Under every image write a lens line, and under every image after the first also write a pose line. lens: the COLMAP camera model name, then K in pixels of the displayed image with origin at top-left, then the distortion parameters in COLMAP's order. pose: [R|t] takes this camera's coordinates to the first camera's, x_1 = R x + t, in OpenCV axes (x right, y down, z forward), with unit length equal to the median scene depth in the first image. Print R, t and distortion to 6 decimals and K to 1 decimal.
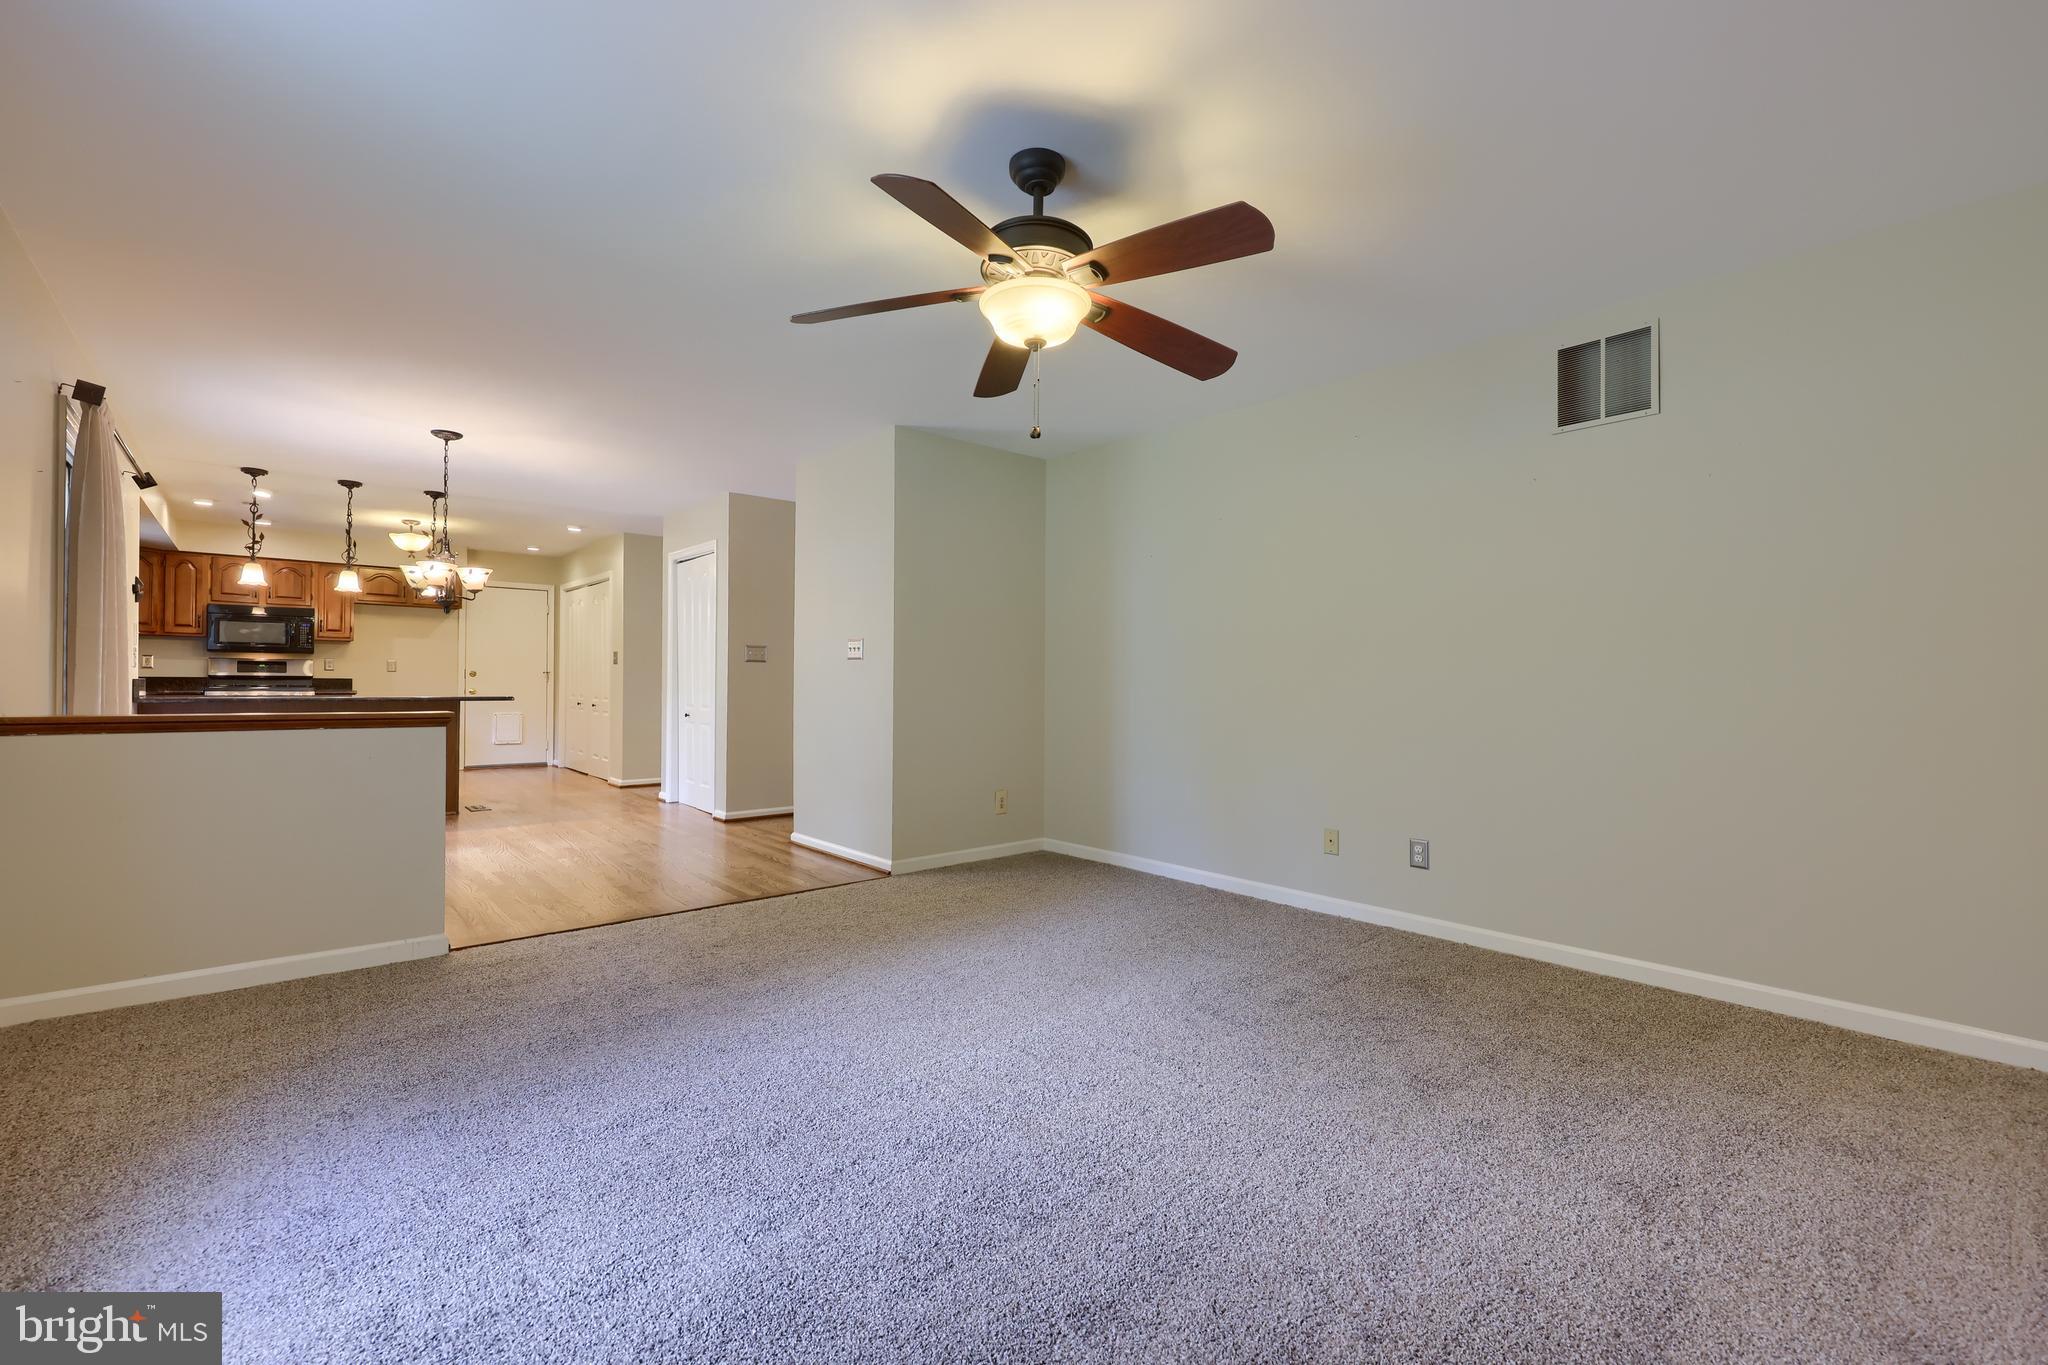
lens RADIAL K [[831.0, 0, 1022.6], [0, 831.0, 683.0], [0, 0, 1]] dist [-0.001333, -0.000722]
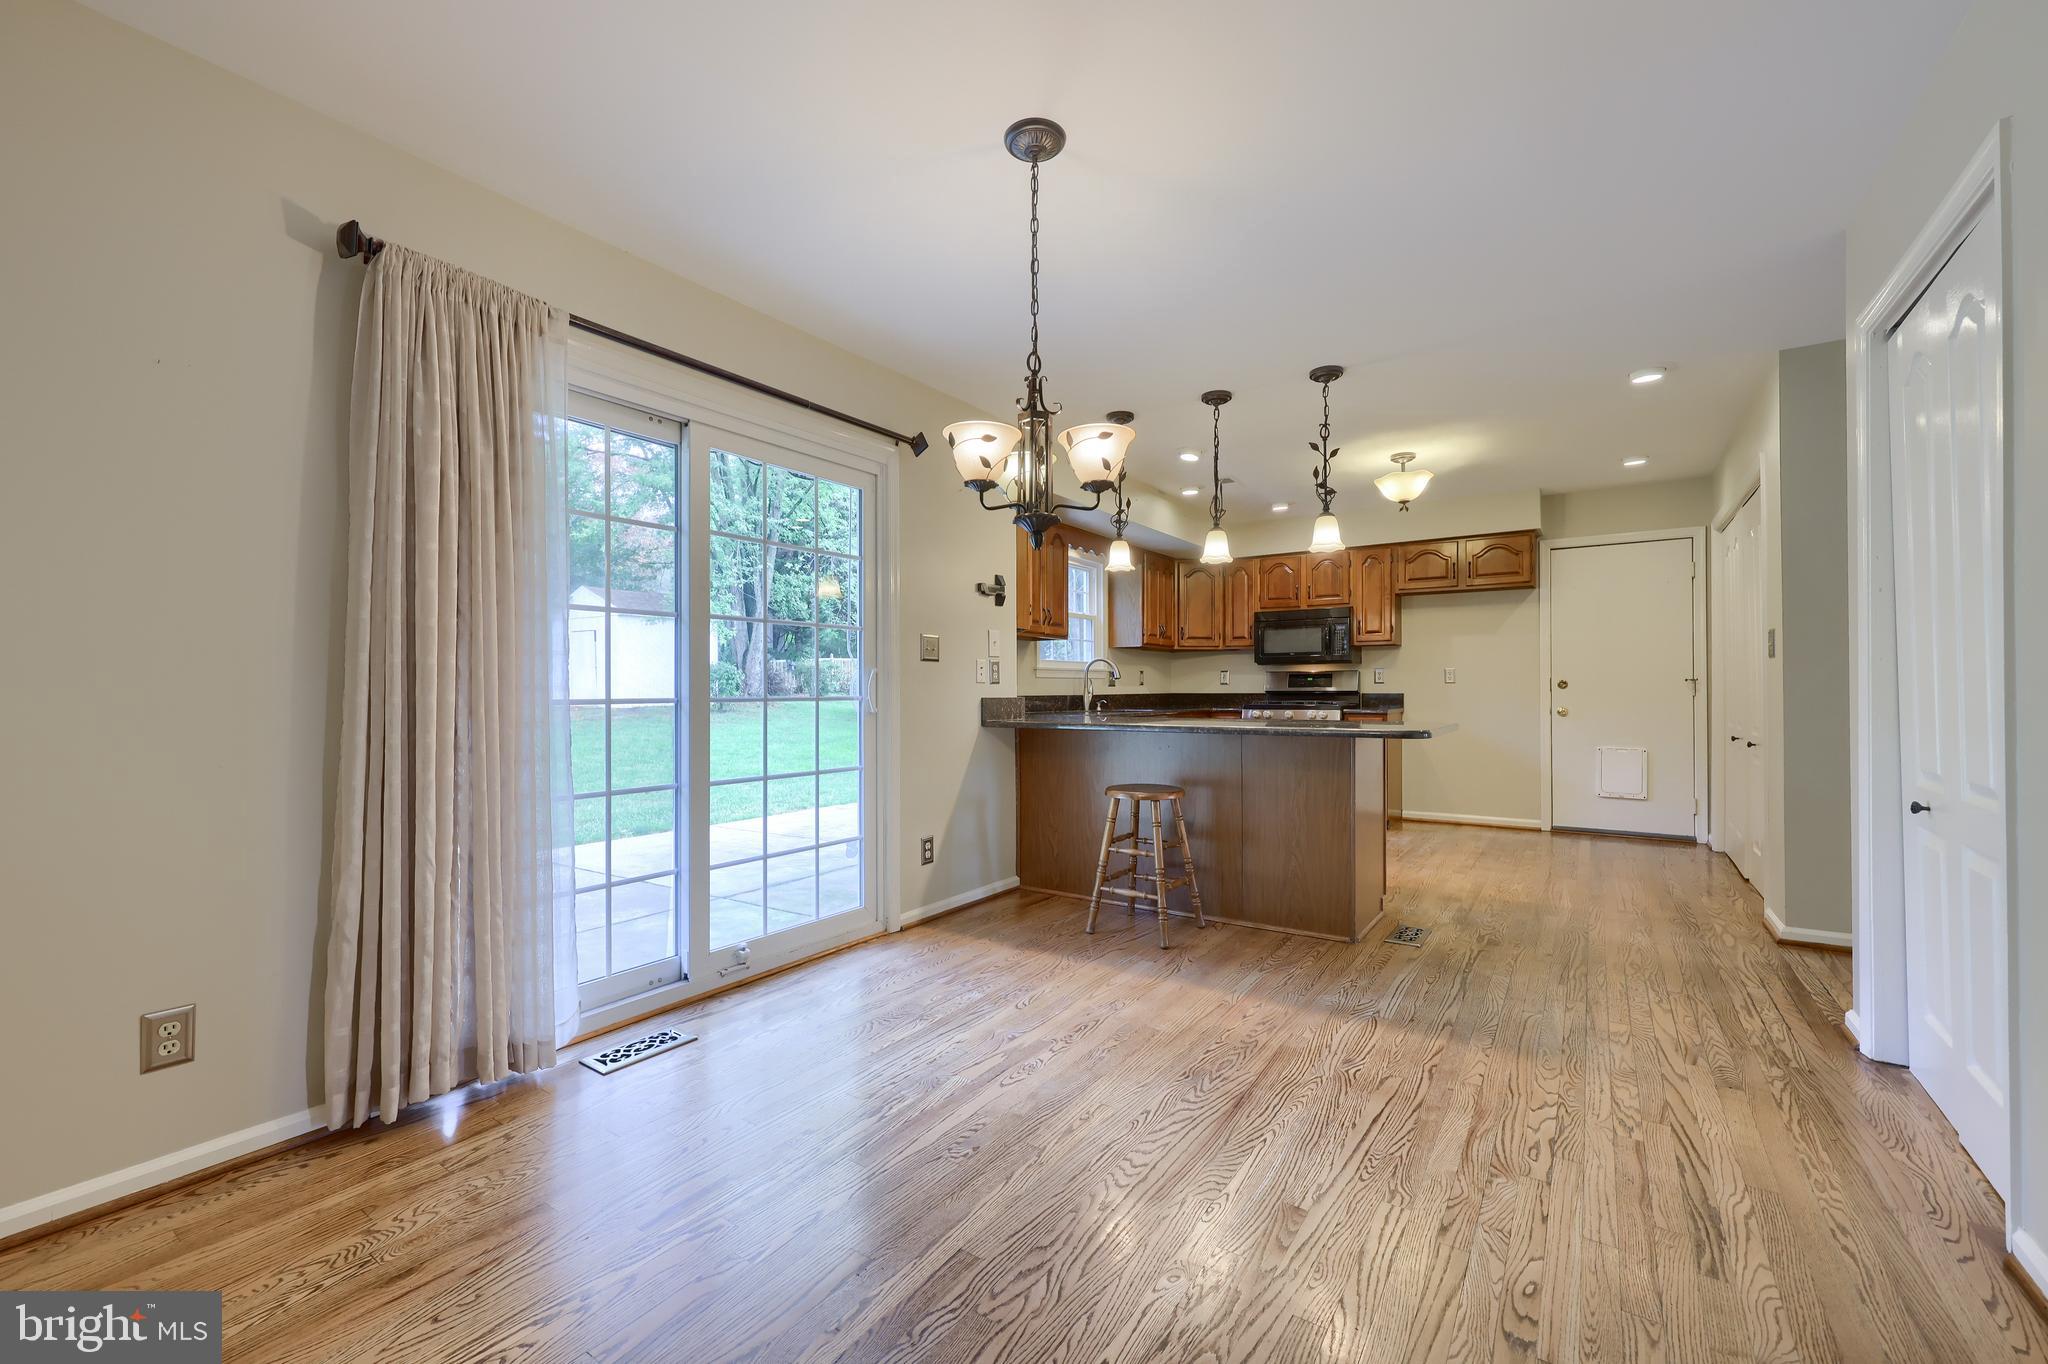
lens RADIAL K [[831.0, 0, 1025.3], [0, 831.0, 685.9], [0, 0, 1]] dist [-0.001333, -0.000722]
pose [[0.239770, -0.015018, -0.970713, -0.157645], [0.004266, 0.999887, -0.014416, -0.002684], [0.970820, -0.000684, 0.239807, 0.513924]]
